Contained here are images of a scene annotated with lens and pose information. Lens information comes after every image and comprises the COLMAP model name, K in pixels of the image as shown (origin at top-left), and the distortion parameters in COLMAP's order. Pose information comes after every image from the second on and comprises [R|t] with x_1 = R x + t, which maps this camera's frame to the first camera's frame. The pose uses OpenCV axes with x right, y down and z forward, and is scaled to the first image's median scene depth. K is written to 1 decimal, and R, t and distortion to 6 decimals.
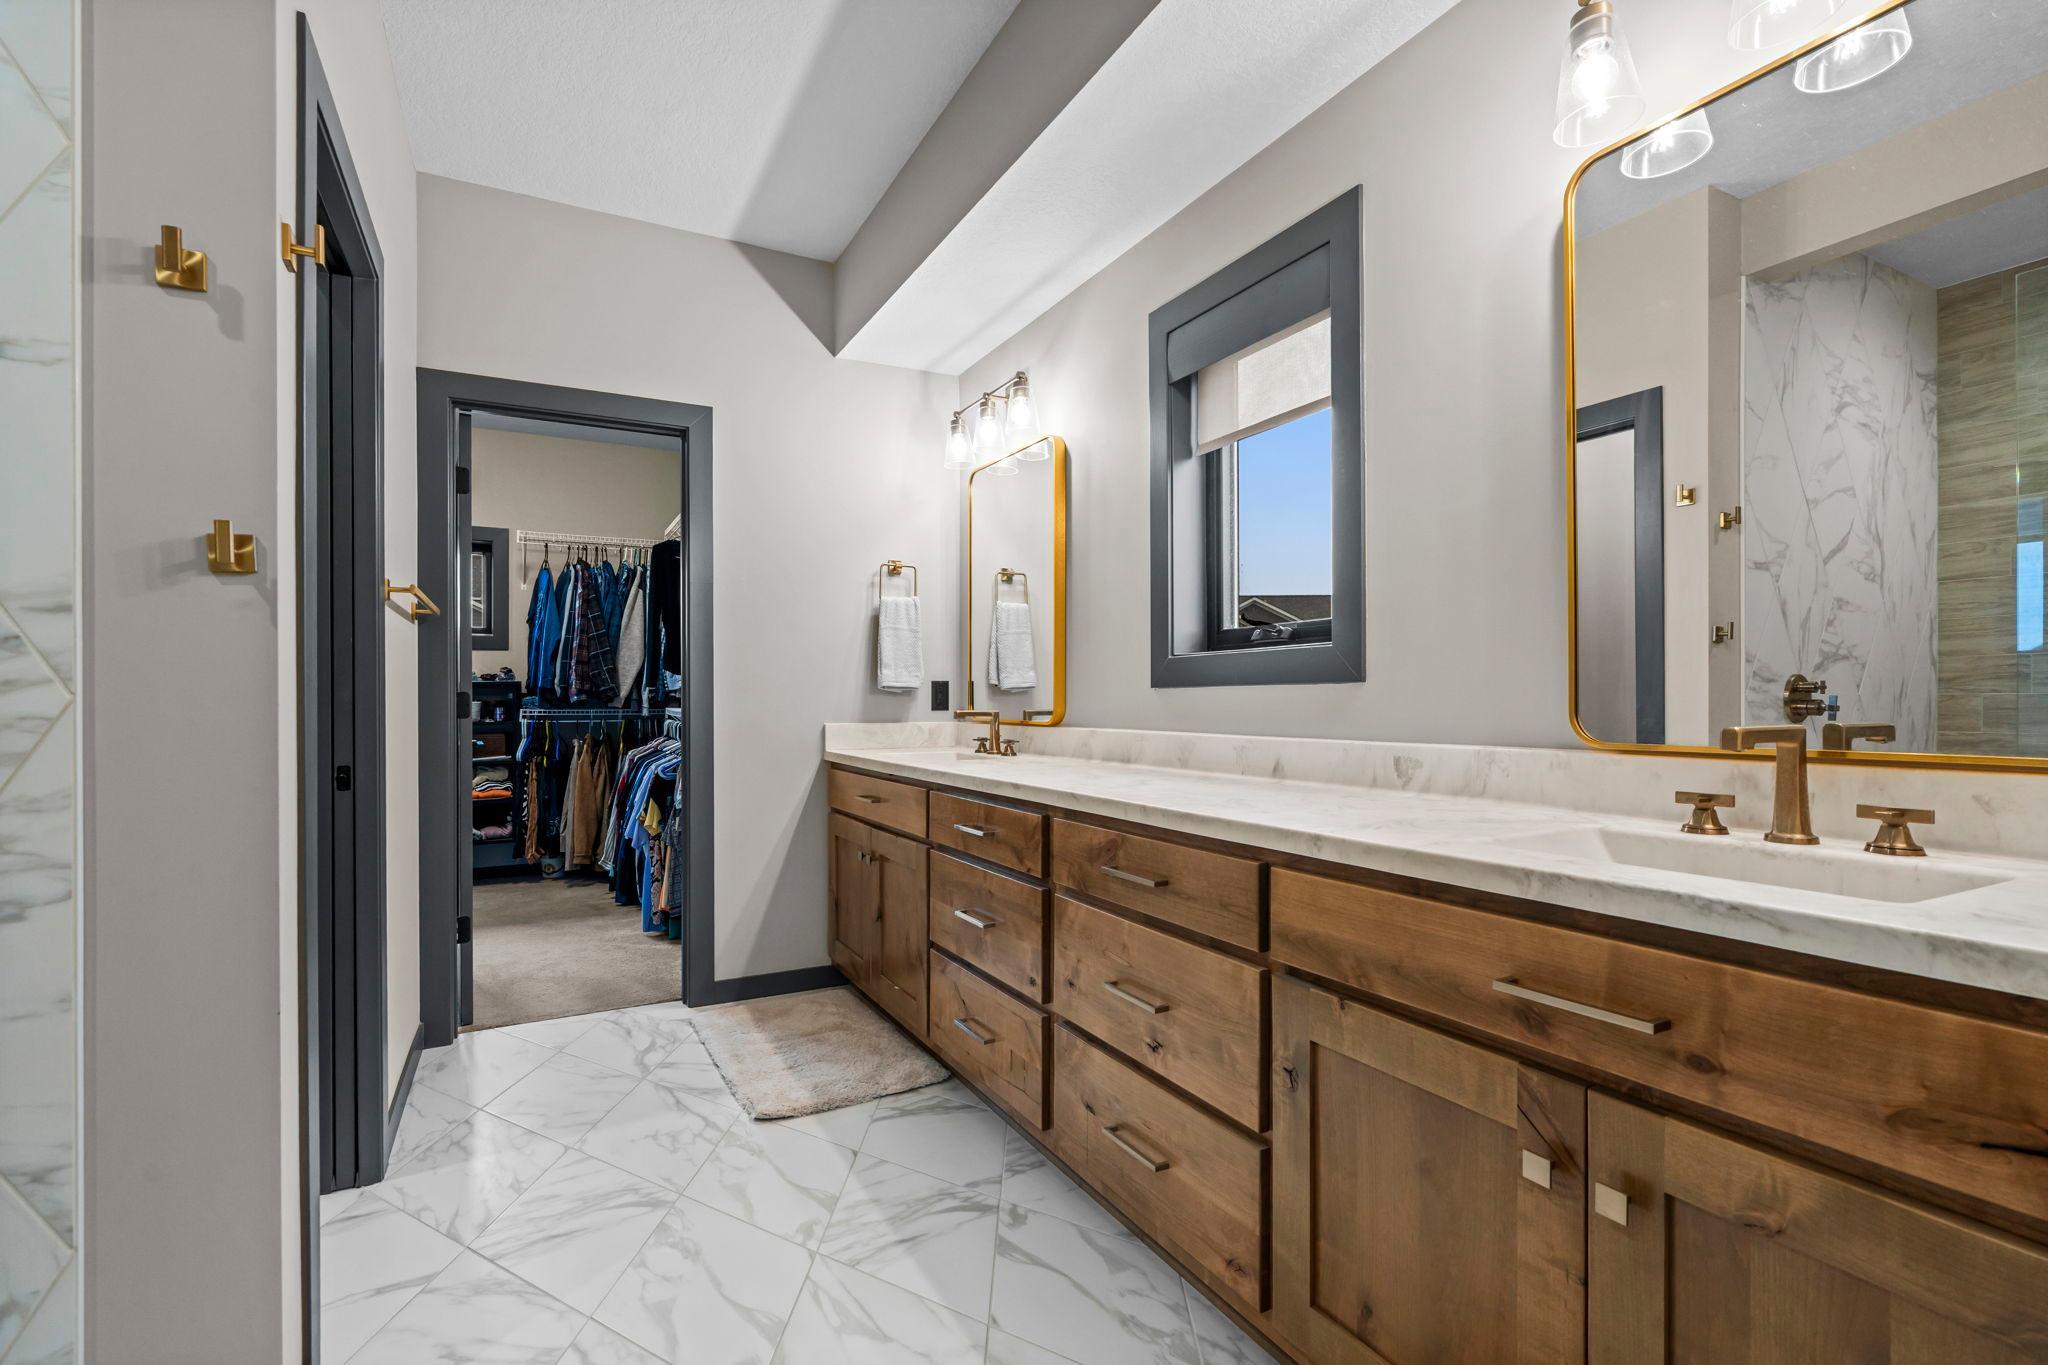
lens RADIAL K [[917.2, 0, 1018.1], [0, 917.2, 690.7], [0, 0, 1]] dist [-0.002664, -0.000143]
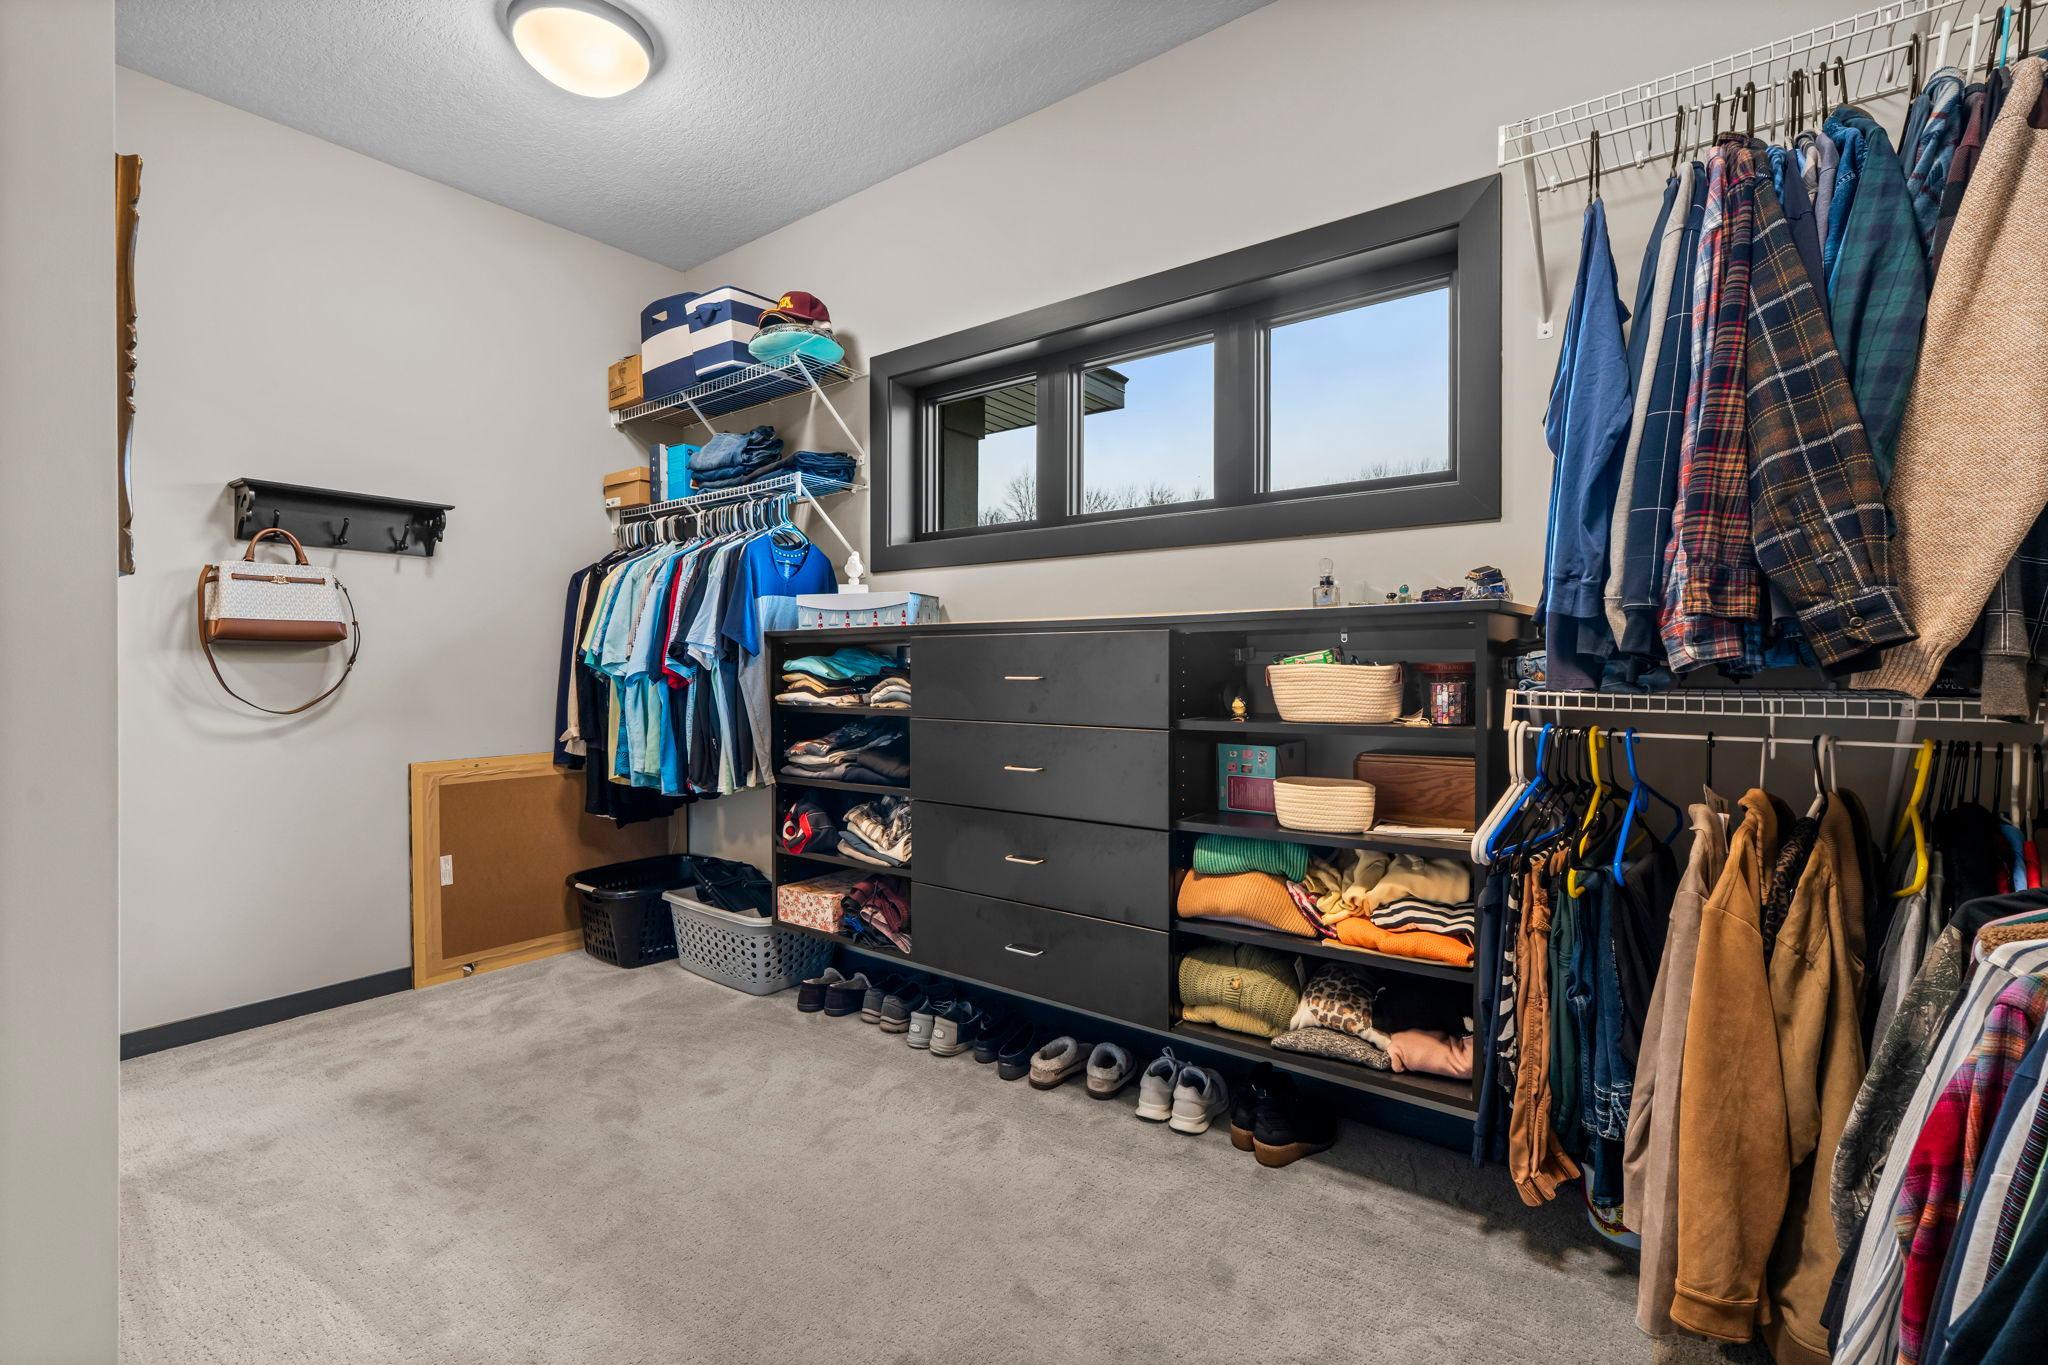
lens RADIAL K [[917.2, 0, 1018.6], [0, 917.2, 671.9], [0, 0, 1]] dist [-0.002664, -0.000143]
pose [[0.407960, 0.011422, -0.912928, -0.323690], [0.004185, 0.999888, 0.014381, 0.008865], [0.912990, -0.009687, 0.407867, 0.718159]]
